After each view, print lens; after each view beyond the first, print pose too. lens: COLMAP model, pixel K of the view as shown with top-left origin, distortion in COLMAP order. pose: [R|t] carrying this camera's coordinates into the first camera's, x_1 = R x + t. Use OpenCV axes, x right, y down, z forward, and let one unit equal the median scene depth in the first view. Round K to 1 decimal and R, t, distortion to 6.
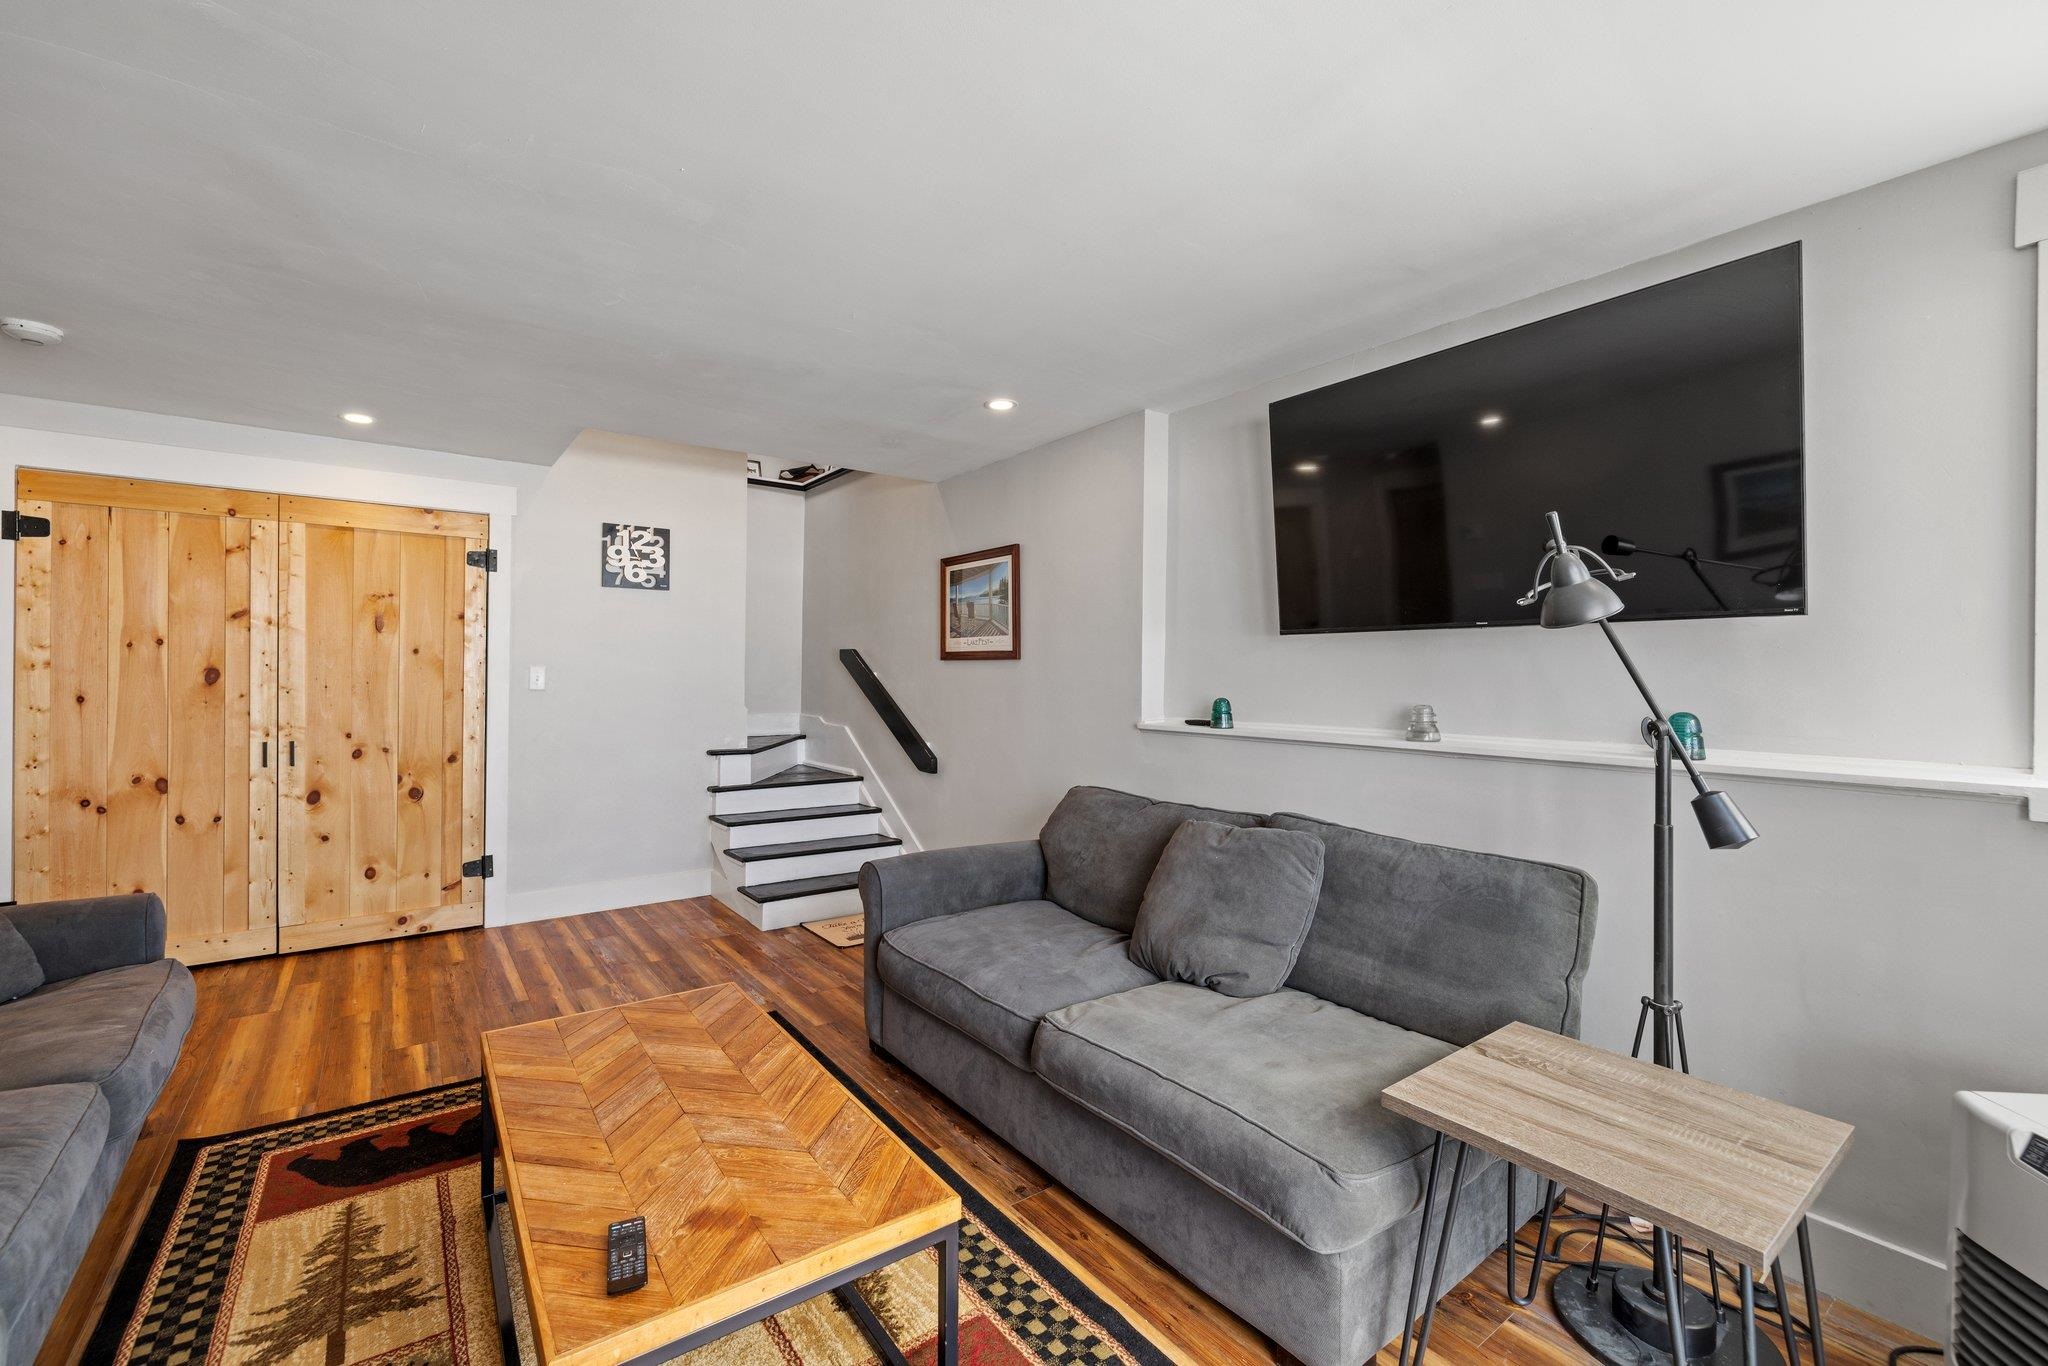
lens RADIAL K [[856.3, 0, 1020.8], [0, 856.3, 682.9], [0, 0, 1]] dist [-0.002381, 0.000086]
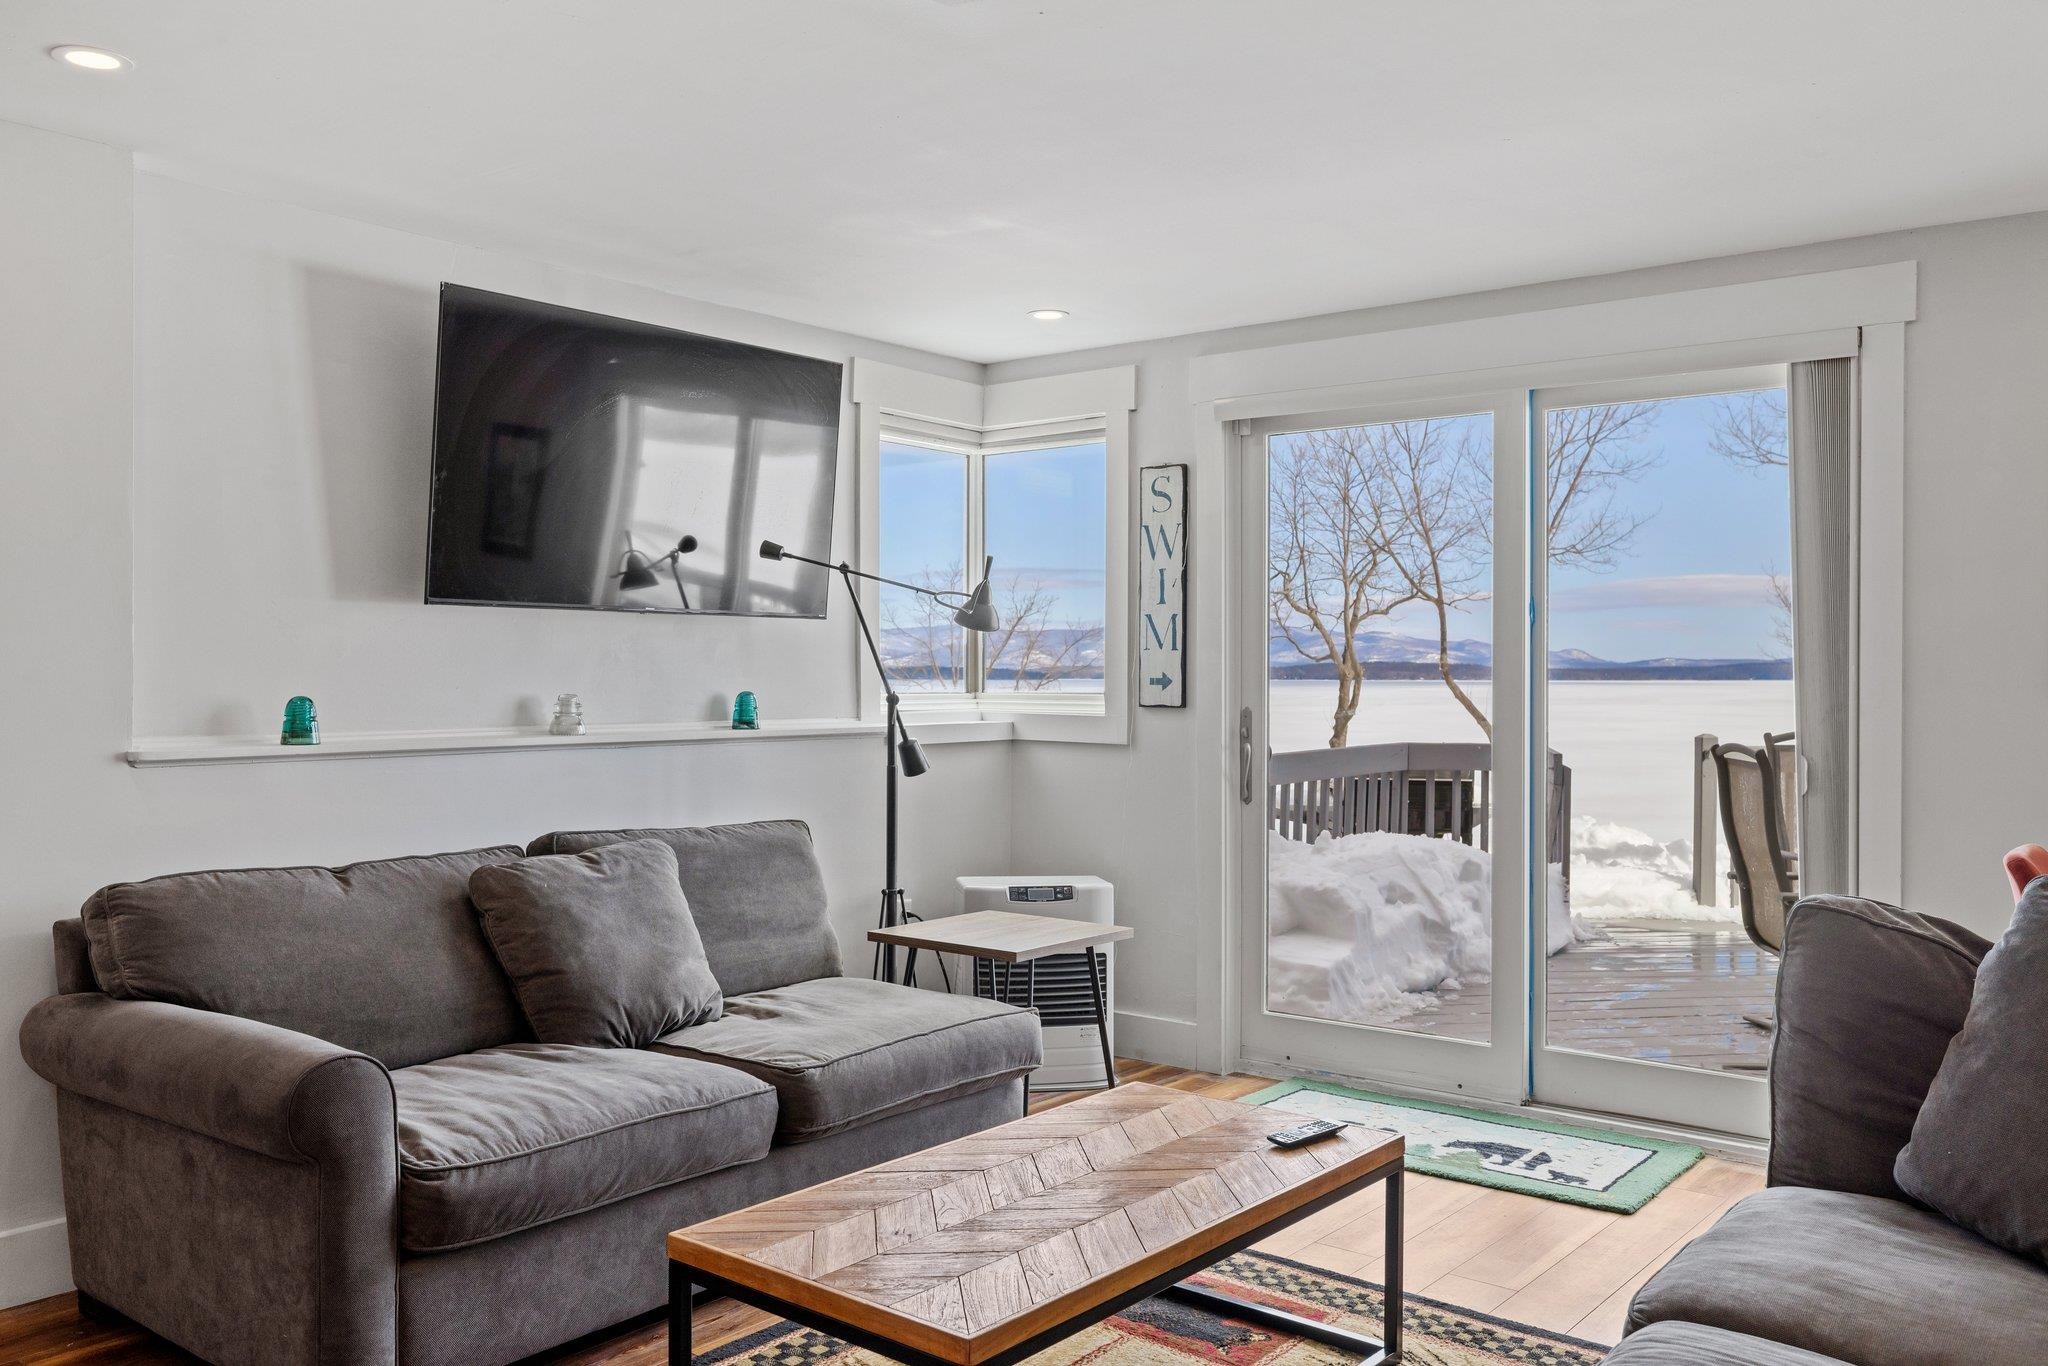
lens RADIAL K [[1616.6, 0, 1025.6], [0, 1616.6, 674.2], [0, 0, 1]] dist [0.001944, 0.005963]
pose [[-0.257444, -0.011065, 0.966230, -1.807669], [-0.001675, 0.999938, 0.011005, -0.020111], [-0.966292, 0.001214, -0.257447, 1.375642]]
